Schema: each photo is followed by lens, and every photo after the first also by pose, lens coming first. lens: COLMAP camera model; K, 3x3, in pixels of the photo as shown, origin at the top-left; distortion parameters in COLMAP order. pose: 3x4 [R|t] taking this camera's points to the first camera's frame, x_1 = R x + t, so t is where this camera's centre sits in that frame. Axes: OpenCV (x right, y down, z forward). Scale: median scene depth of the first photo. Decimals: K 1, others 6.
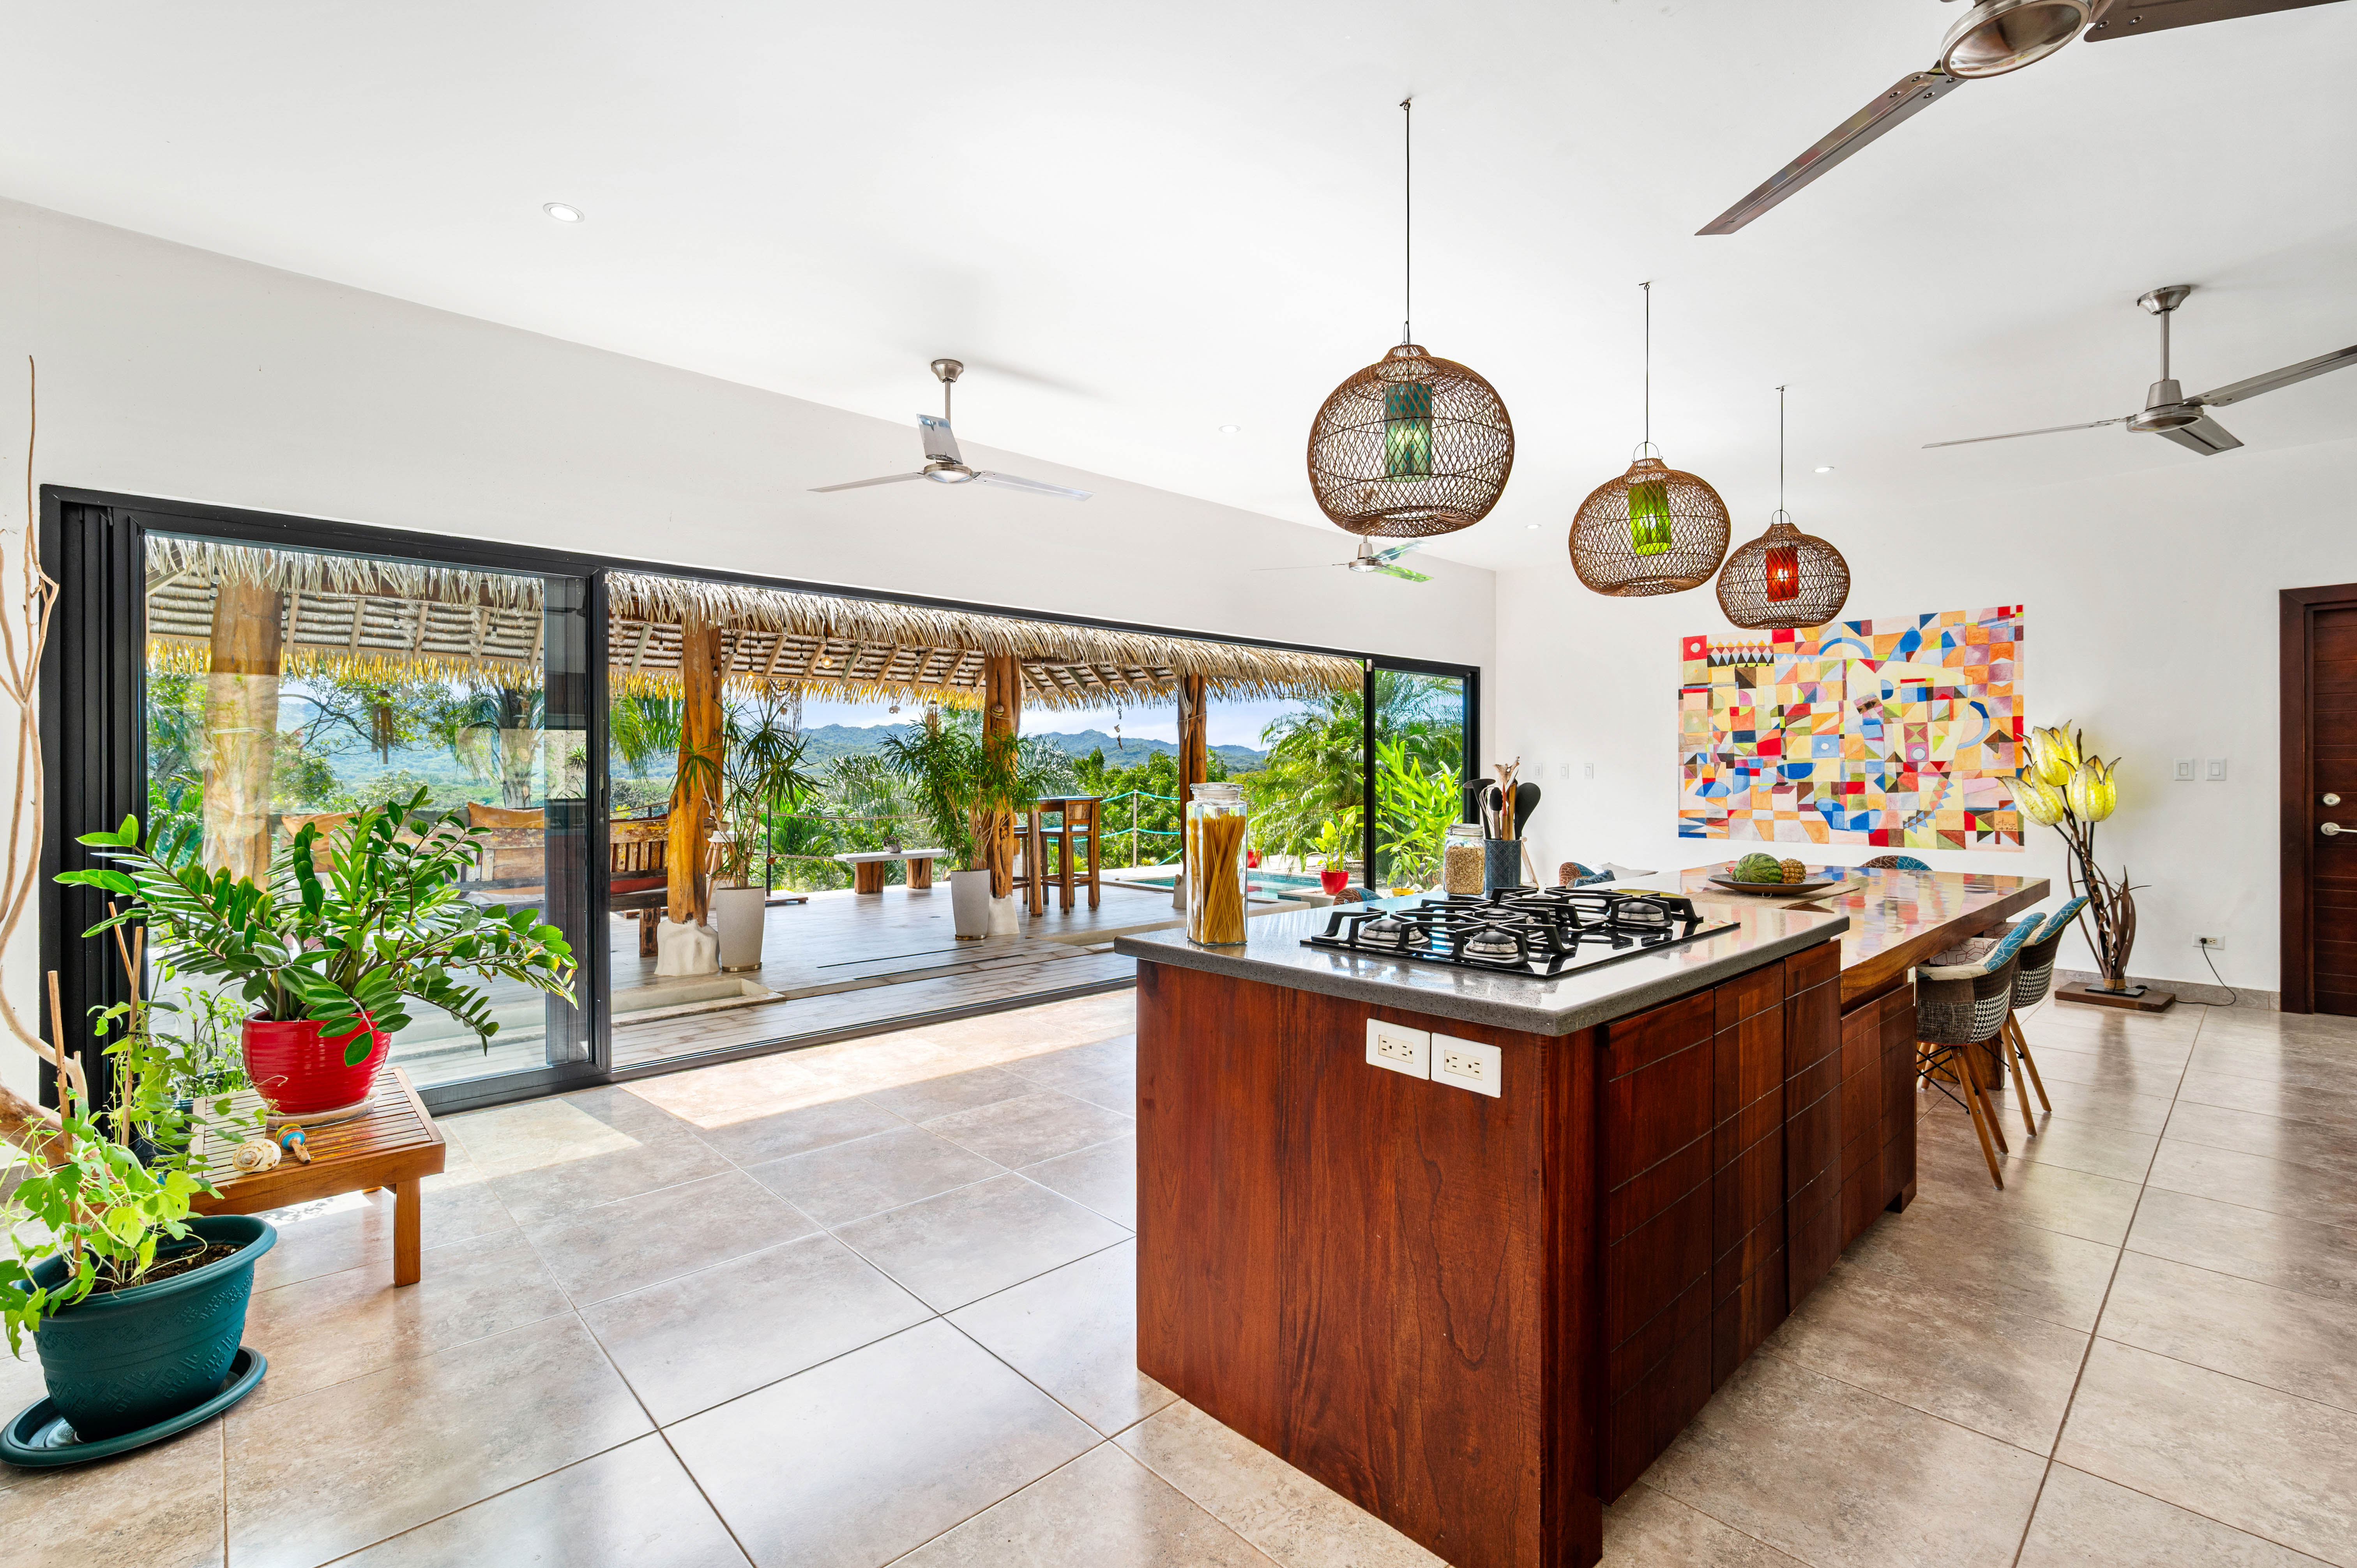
lens RADIAL K [[1032.0, 0, 1177.8], [0, 1032.0, 777.0], [0, 0, 1]] dist [0.000433, 0.000156]
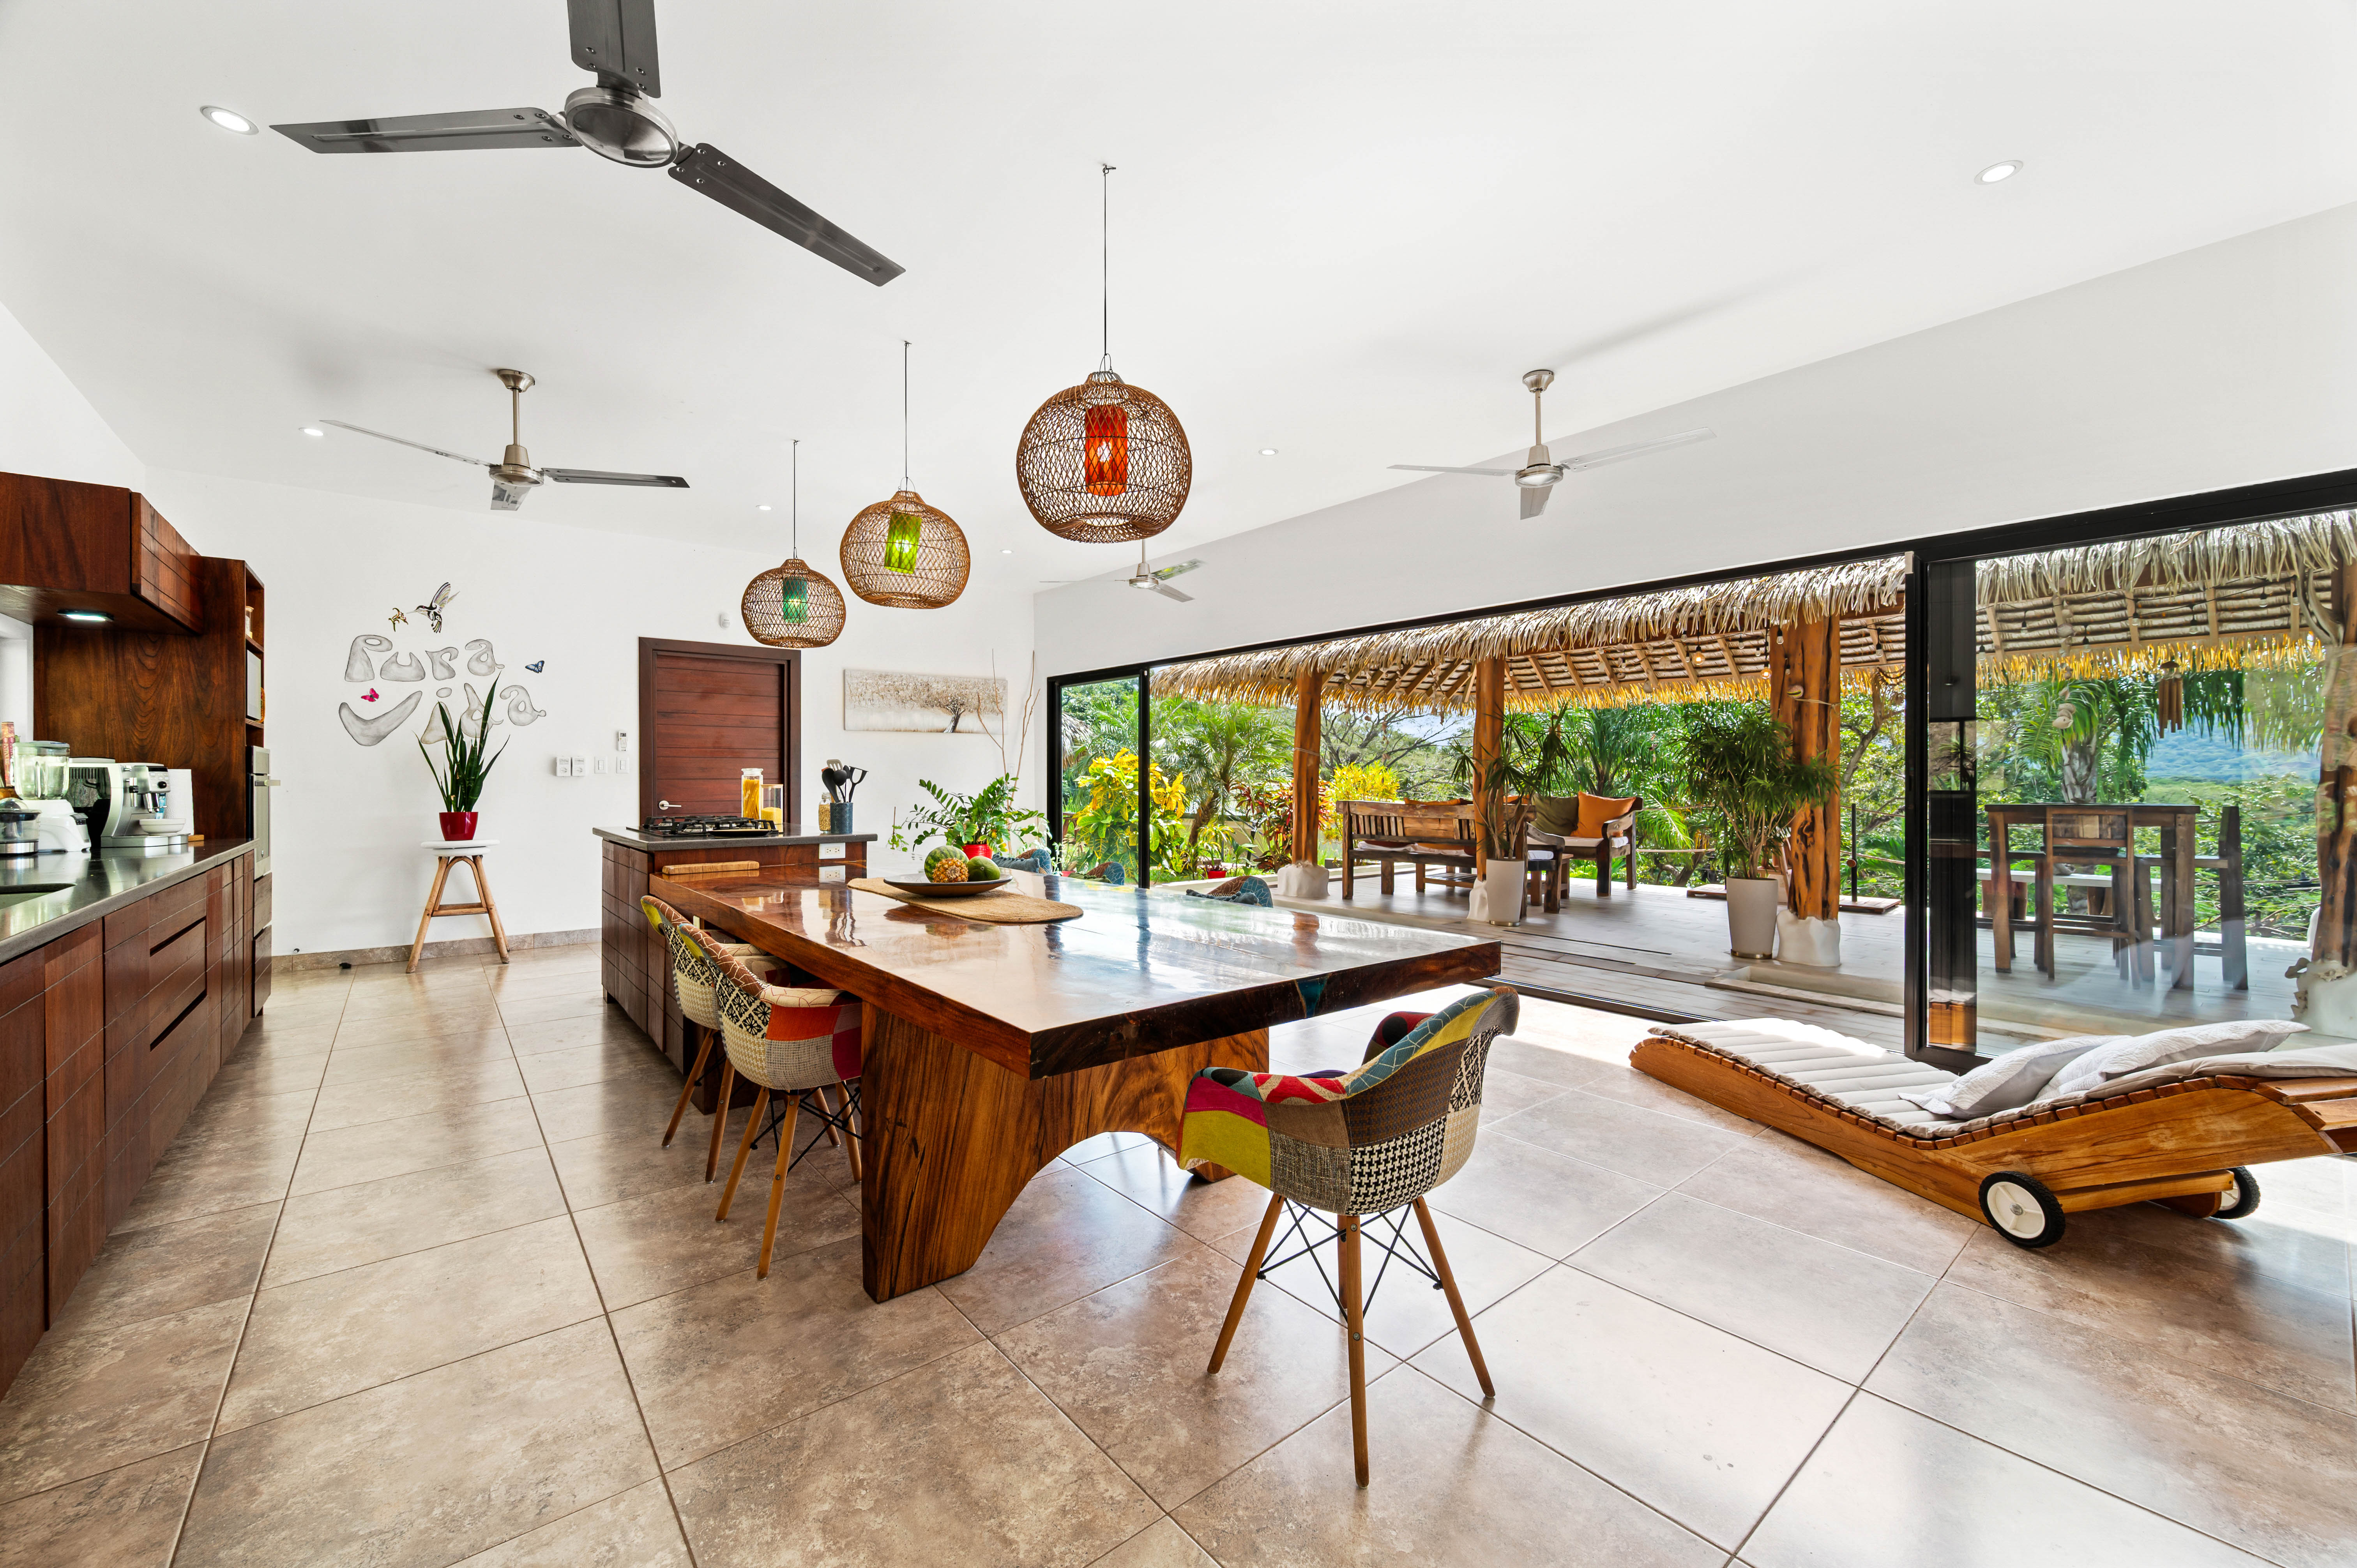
lens RADIAL K [[937.2, 0, 1181.7], [0, 937.2, 779.9], [0, 0, 1]] dist [-0.002603, -0.000022]
pose [[-0.059550, 0.004288, -0.998216, 2.620044], [-0.004098, 0.999981, 0.004540, 0.023458], [0.998217, 0.004361, -0.059531, 2.391552]]
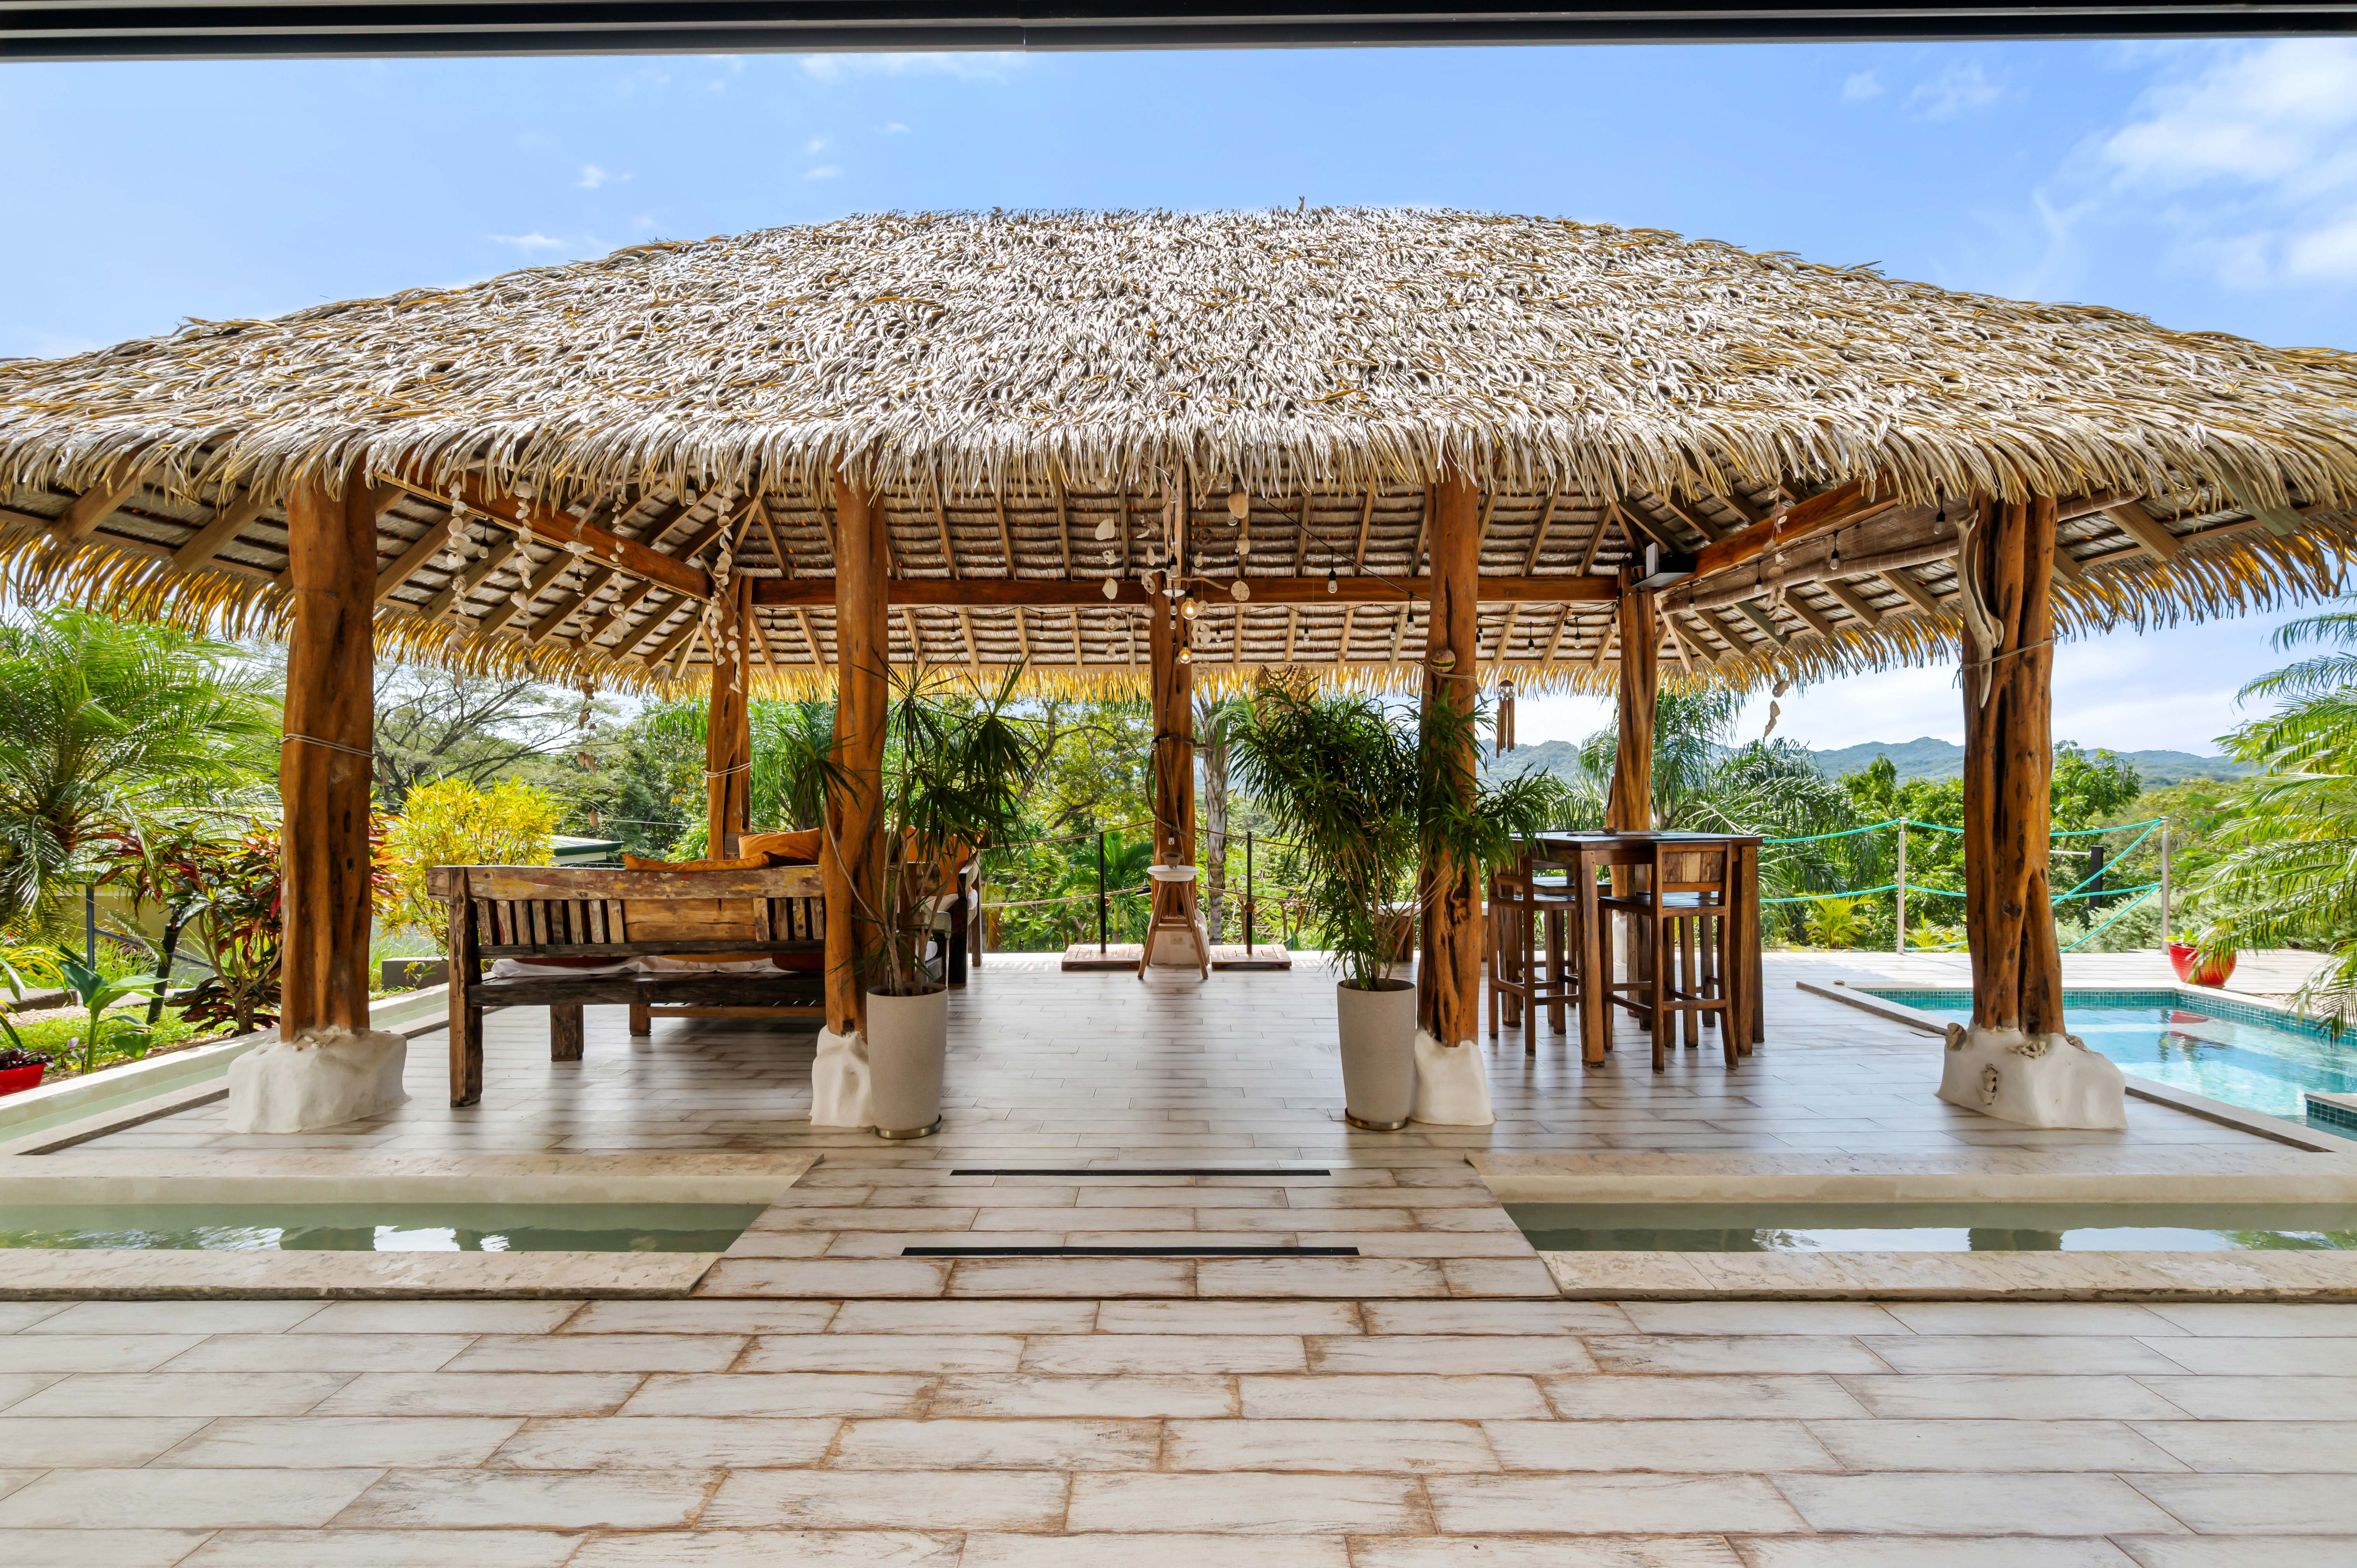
lens RADIAL K [[920.5, 0, 1185.6], [0, 920.5, 808.8], [0, 0, 1]] dist [-0.003353, -0.000295]
pose [[0.728318, 0.013410, -0.685108, 0.143345], [-0.000332, 0.999815, 0.019217, -0.012074], [0.685239, -0.013768, 0.728188, 2.597462]]
